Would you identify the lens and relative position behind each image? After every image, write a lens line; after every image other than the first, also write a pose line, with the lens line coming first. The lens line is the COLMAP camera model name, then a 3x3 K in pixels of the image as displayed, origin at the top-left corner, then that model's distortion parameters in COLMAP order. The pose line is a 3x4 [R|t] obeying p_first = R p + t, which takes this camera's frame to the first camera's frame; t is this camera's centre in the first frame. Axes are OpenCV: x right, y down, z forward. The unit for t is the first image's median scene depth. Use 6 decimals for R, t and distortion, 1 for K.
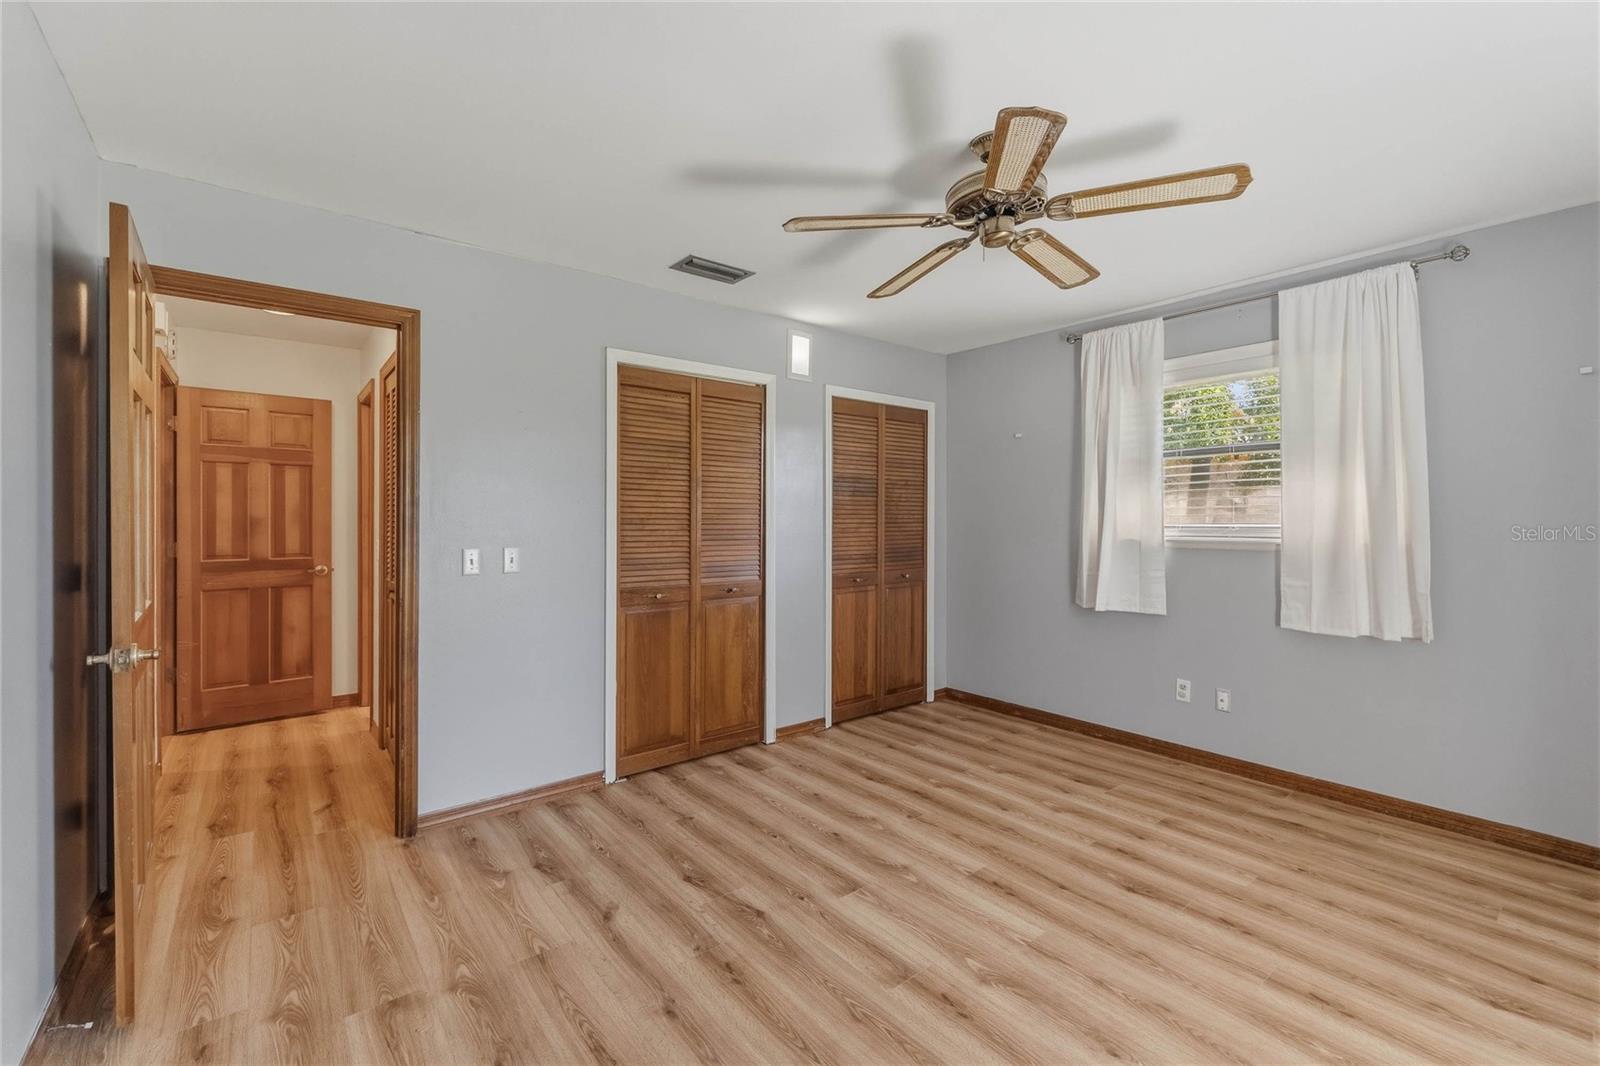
lens RADIAL K [[687.8, 0, 797.3], [0, 687.8, 526.9], [0, 0, 1]] dist [-0.006499, 0.000230]
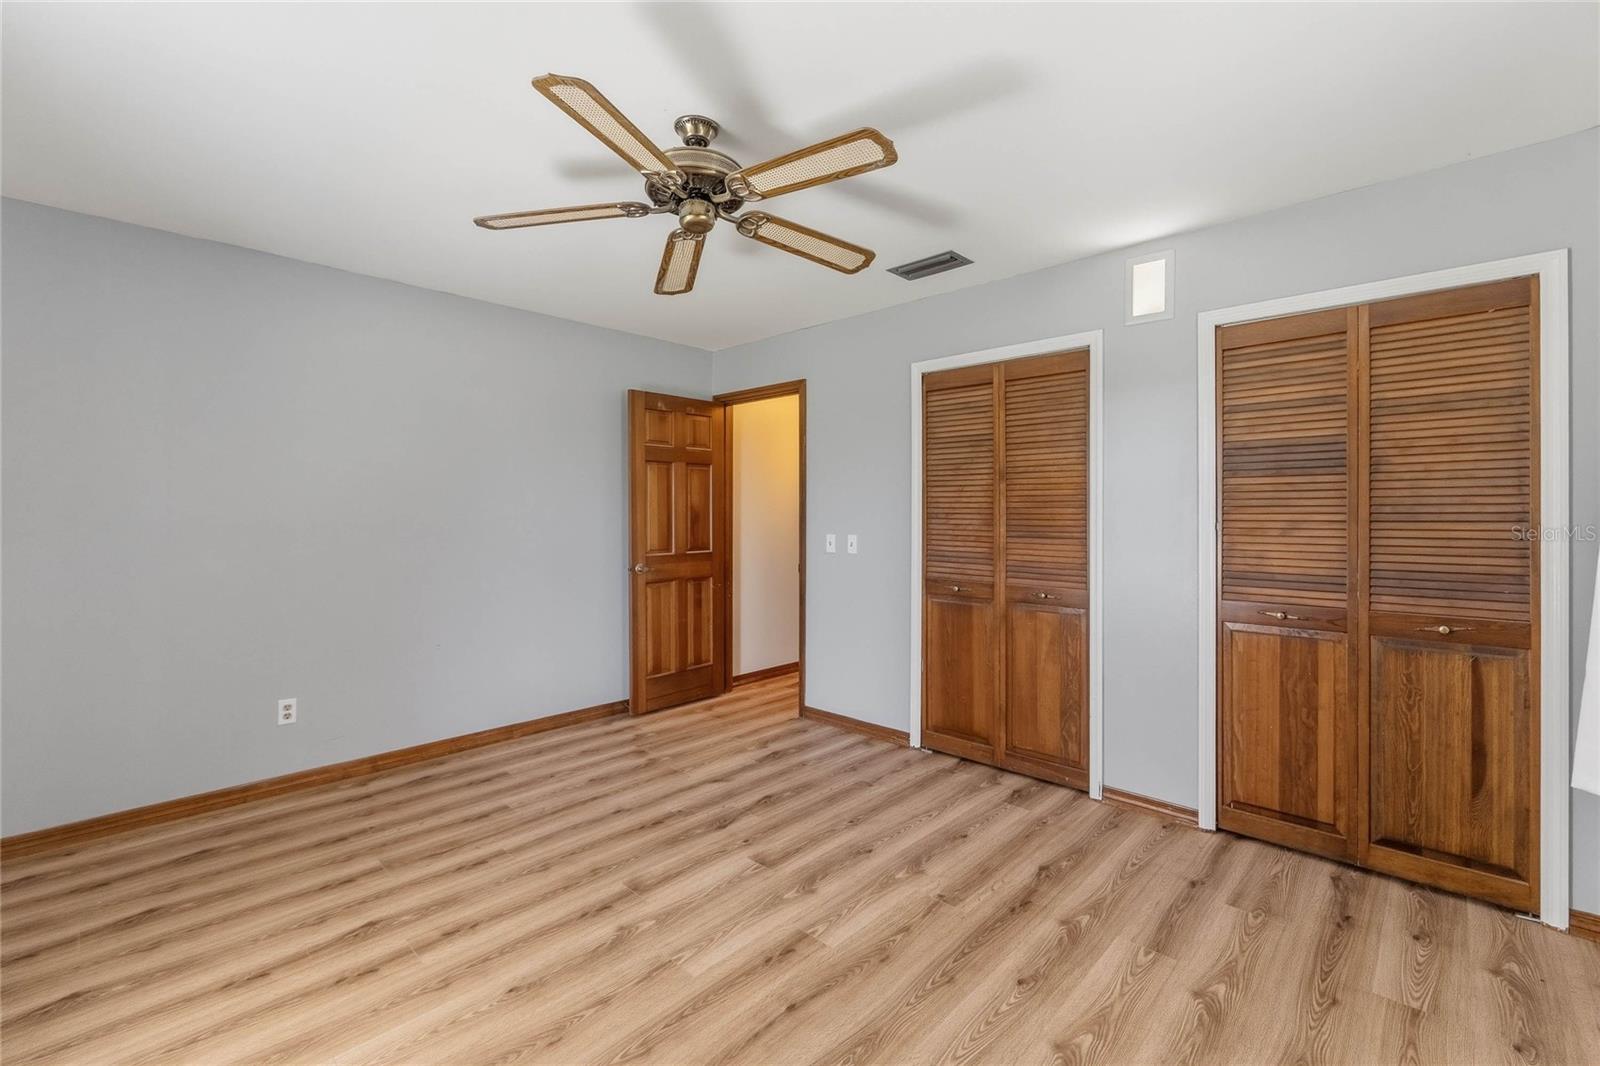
lens RADIAL K [[687.8, 0, 795.7], [0, 687.8, 515.8], [0, 0, 1]] dist [-0.006499, 0.000230]
pose [[0.120112, 0.004181, -0.992752, 0.816857], [-0.012365, 0.999920, 0.002715, -0.008358], [0.992683, 0.011949, 0.120154, 0.659419]]
